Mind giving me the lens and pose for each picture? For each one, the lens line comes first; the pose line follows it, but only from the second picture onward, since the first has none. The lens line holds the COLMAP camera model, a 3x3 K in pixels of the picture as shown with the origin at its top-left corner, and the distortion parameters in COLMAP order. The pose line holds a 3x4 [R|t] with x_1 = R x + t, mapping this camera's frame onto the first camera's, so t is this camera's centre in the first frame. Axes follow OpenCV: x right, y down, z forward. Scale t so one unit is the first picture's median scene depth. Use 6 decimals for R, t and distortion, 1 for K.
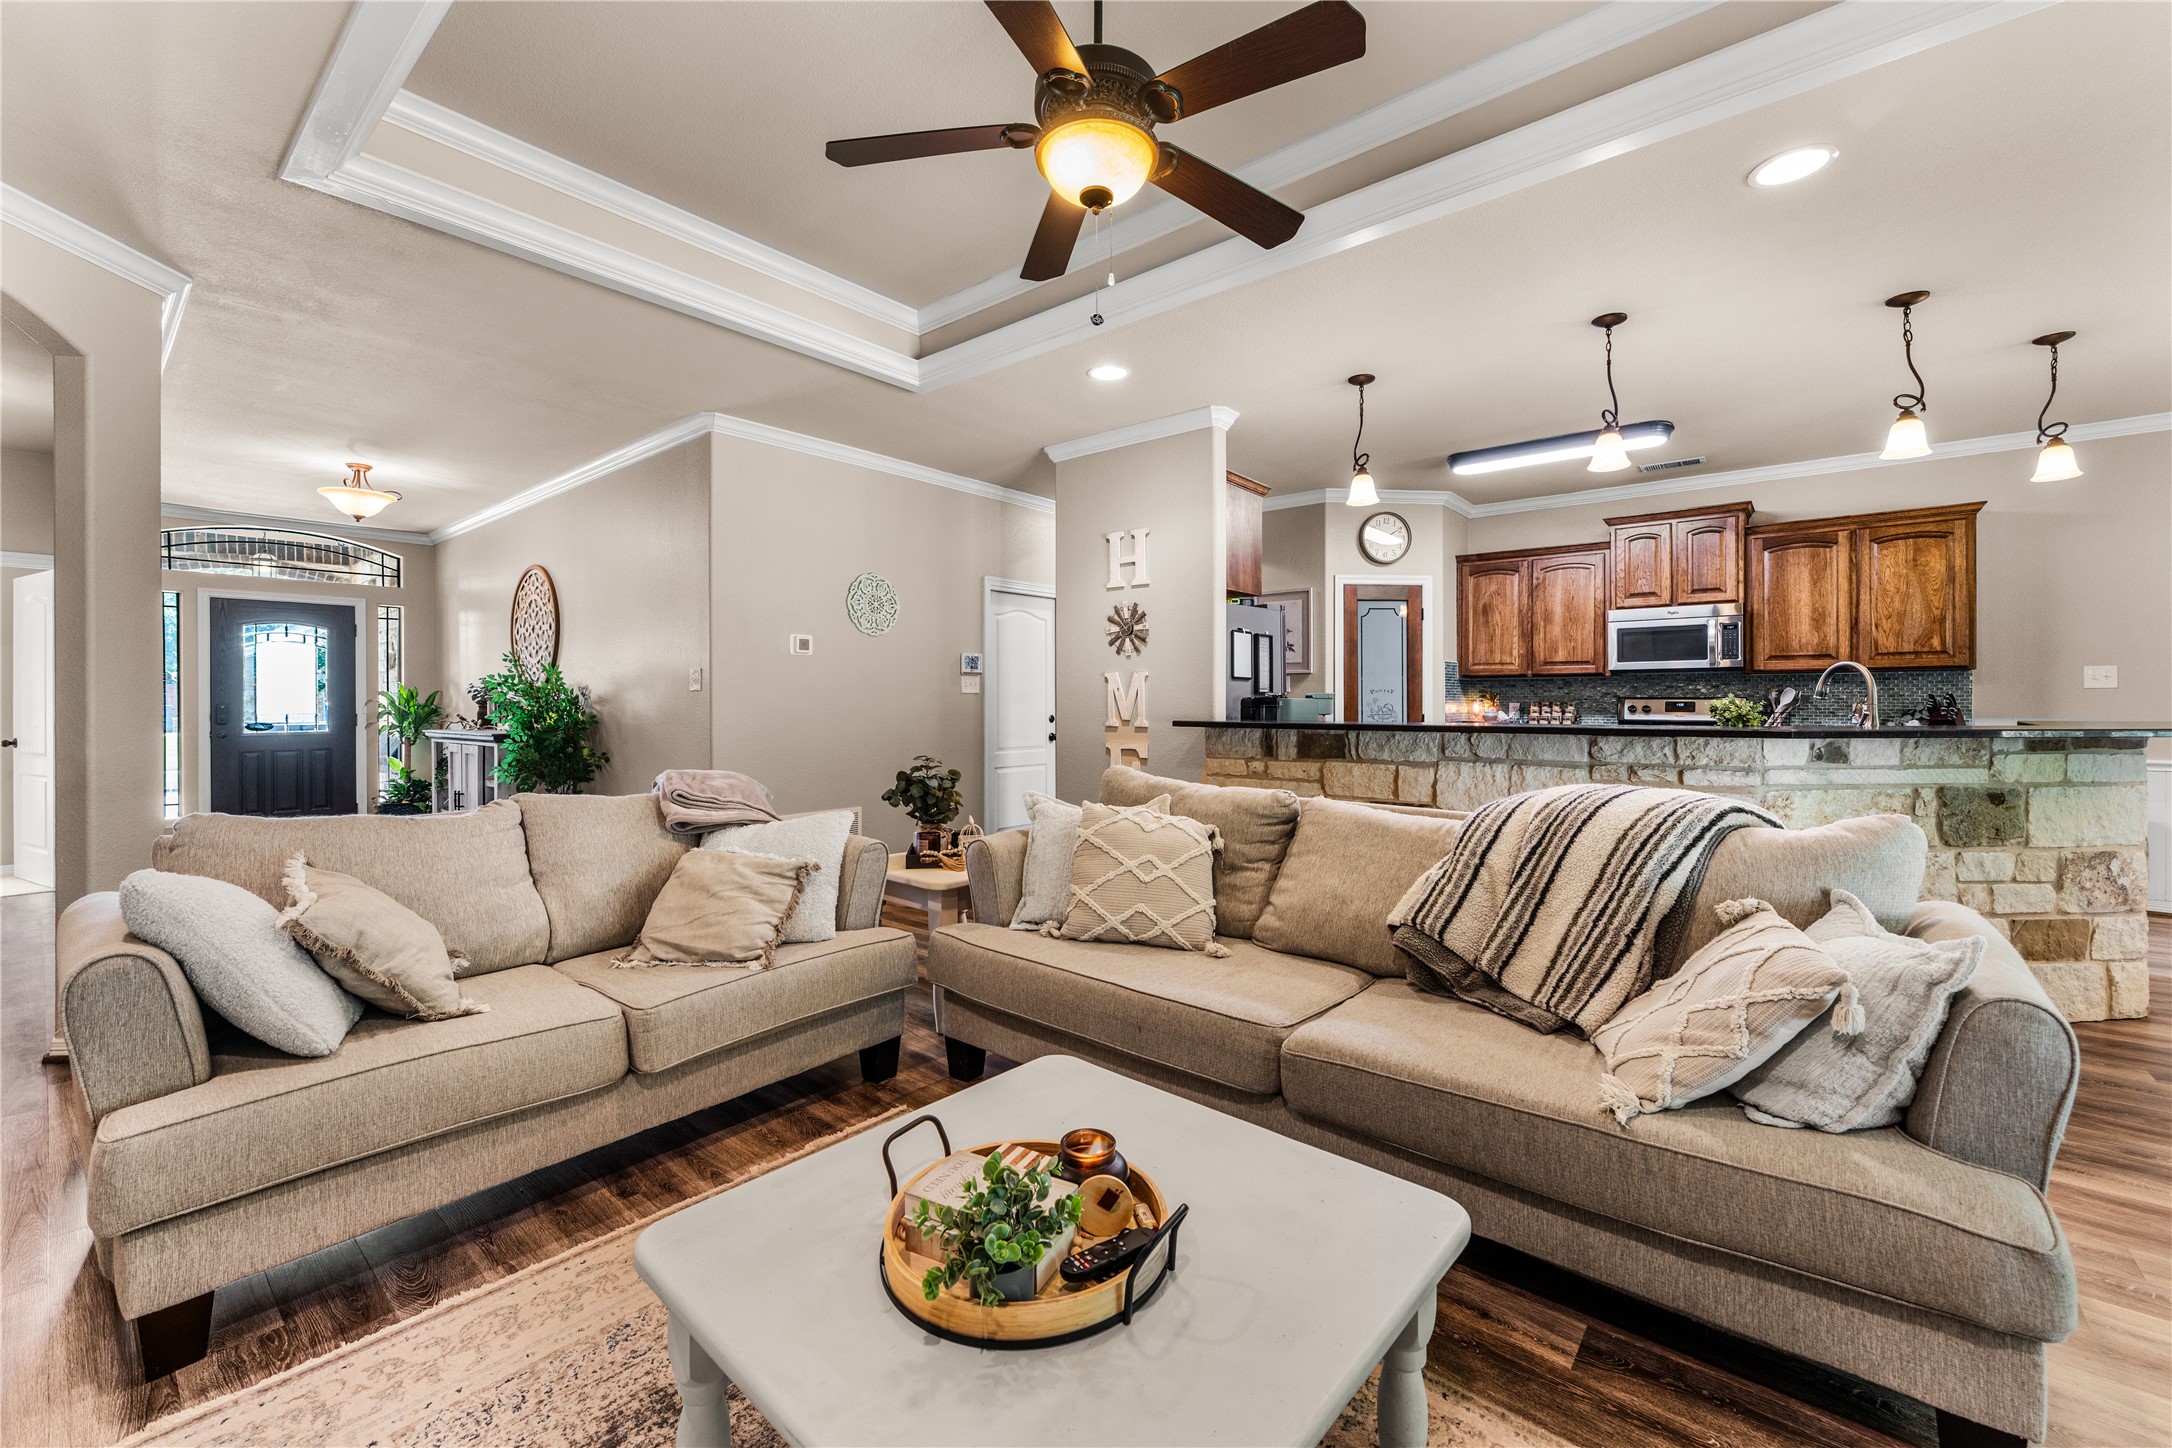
lens RADIAL K [[863.7, 0, 1081.2], [0, 863.7, 715.5], [0, 0, 1]] dist [-0.017088, 0.000546]
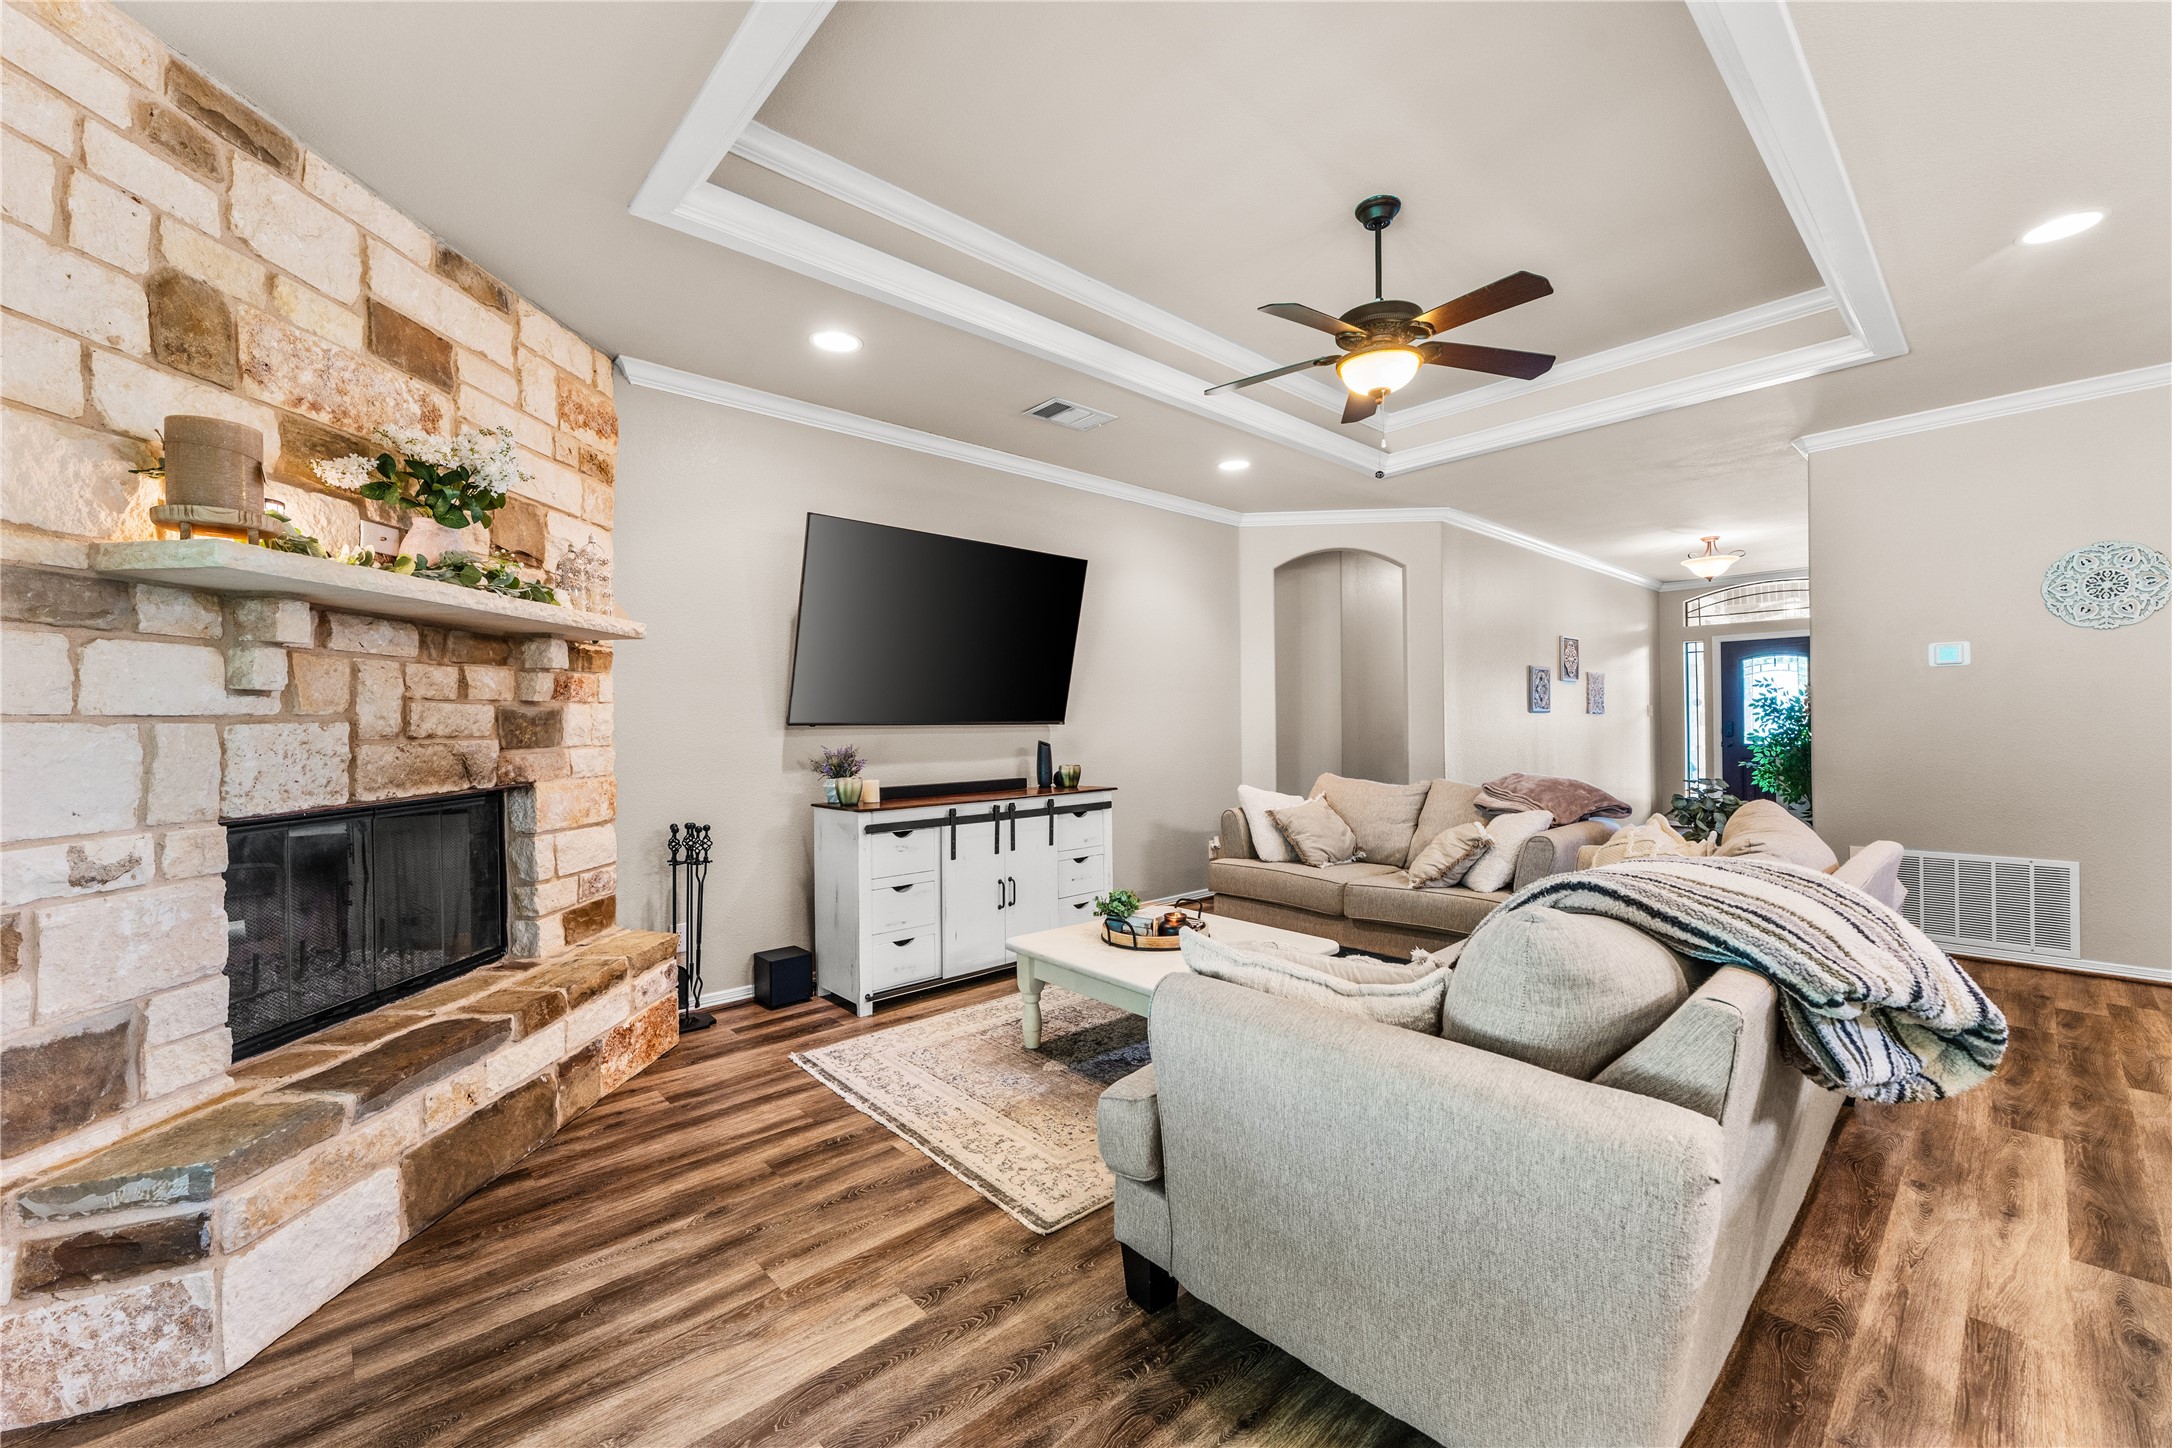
lens RADIAL K [[863.7, 0, 1101.3], [0, 863.7, 722.9], [0, 0, 1]] dist [-0.017088, 0.000546]
pose [[-0.127804, -0.001426, -0.991798, 0.557300], [-0.001769, 0.999998, -0.001210, -0.009286], [0.991798, 0.001600, -0.127806, 0.250348]]
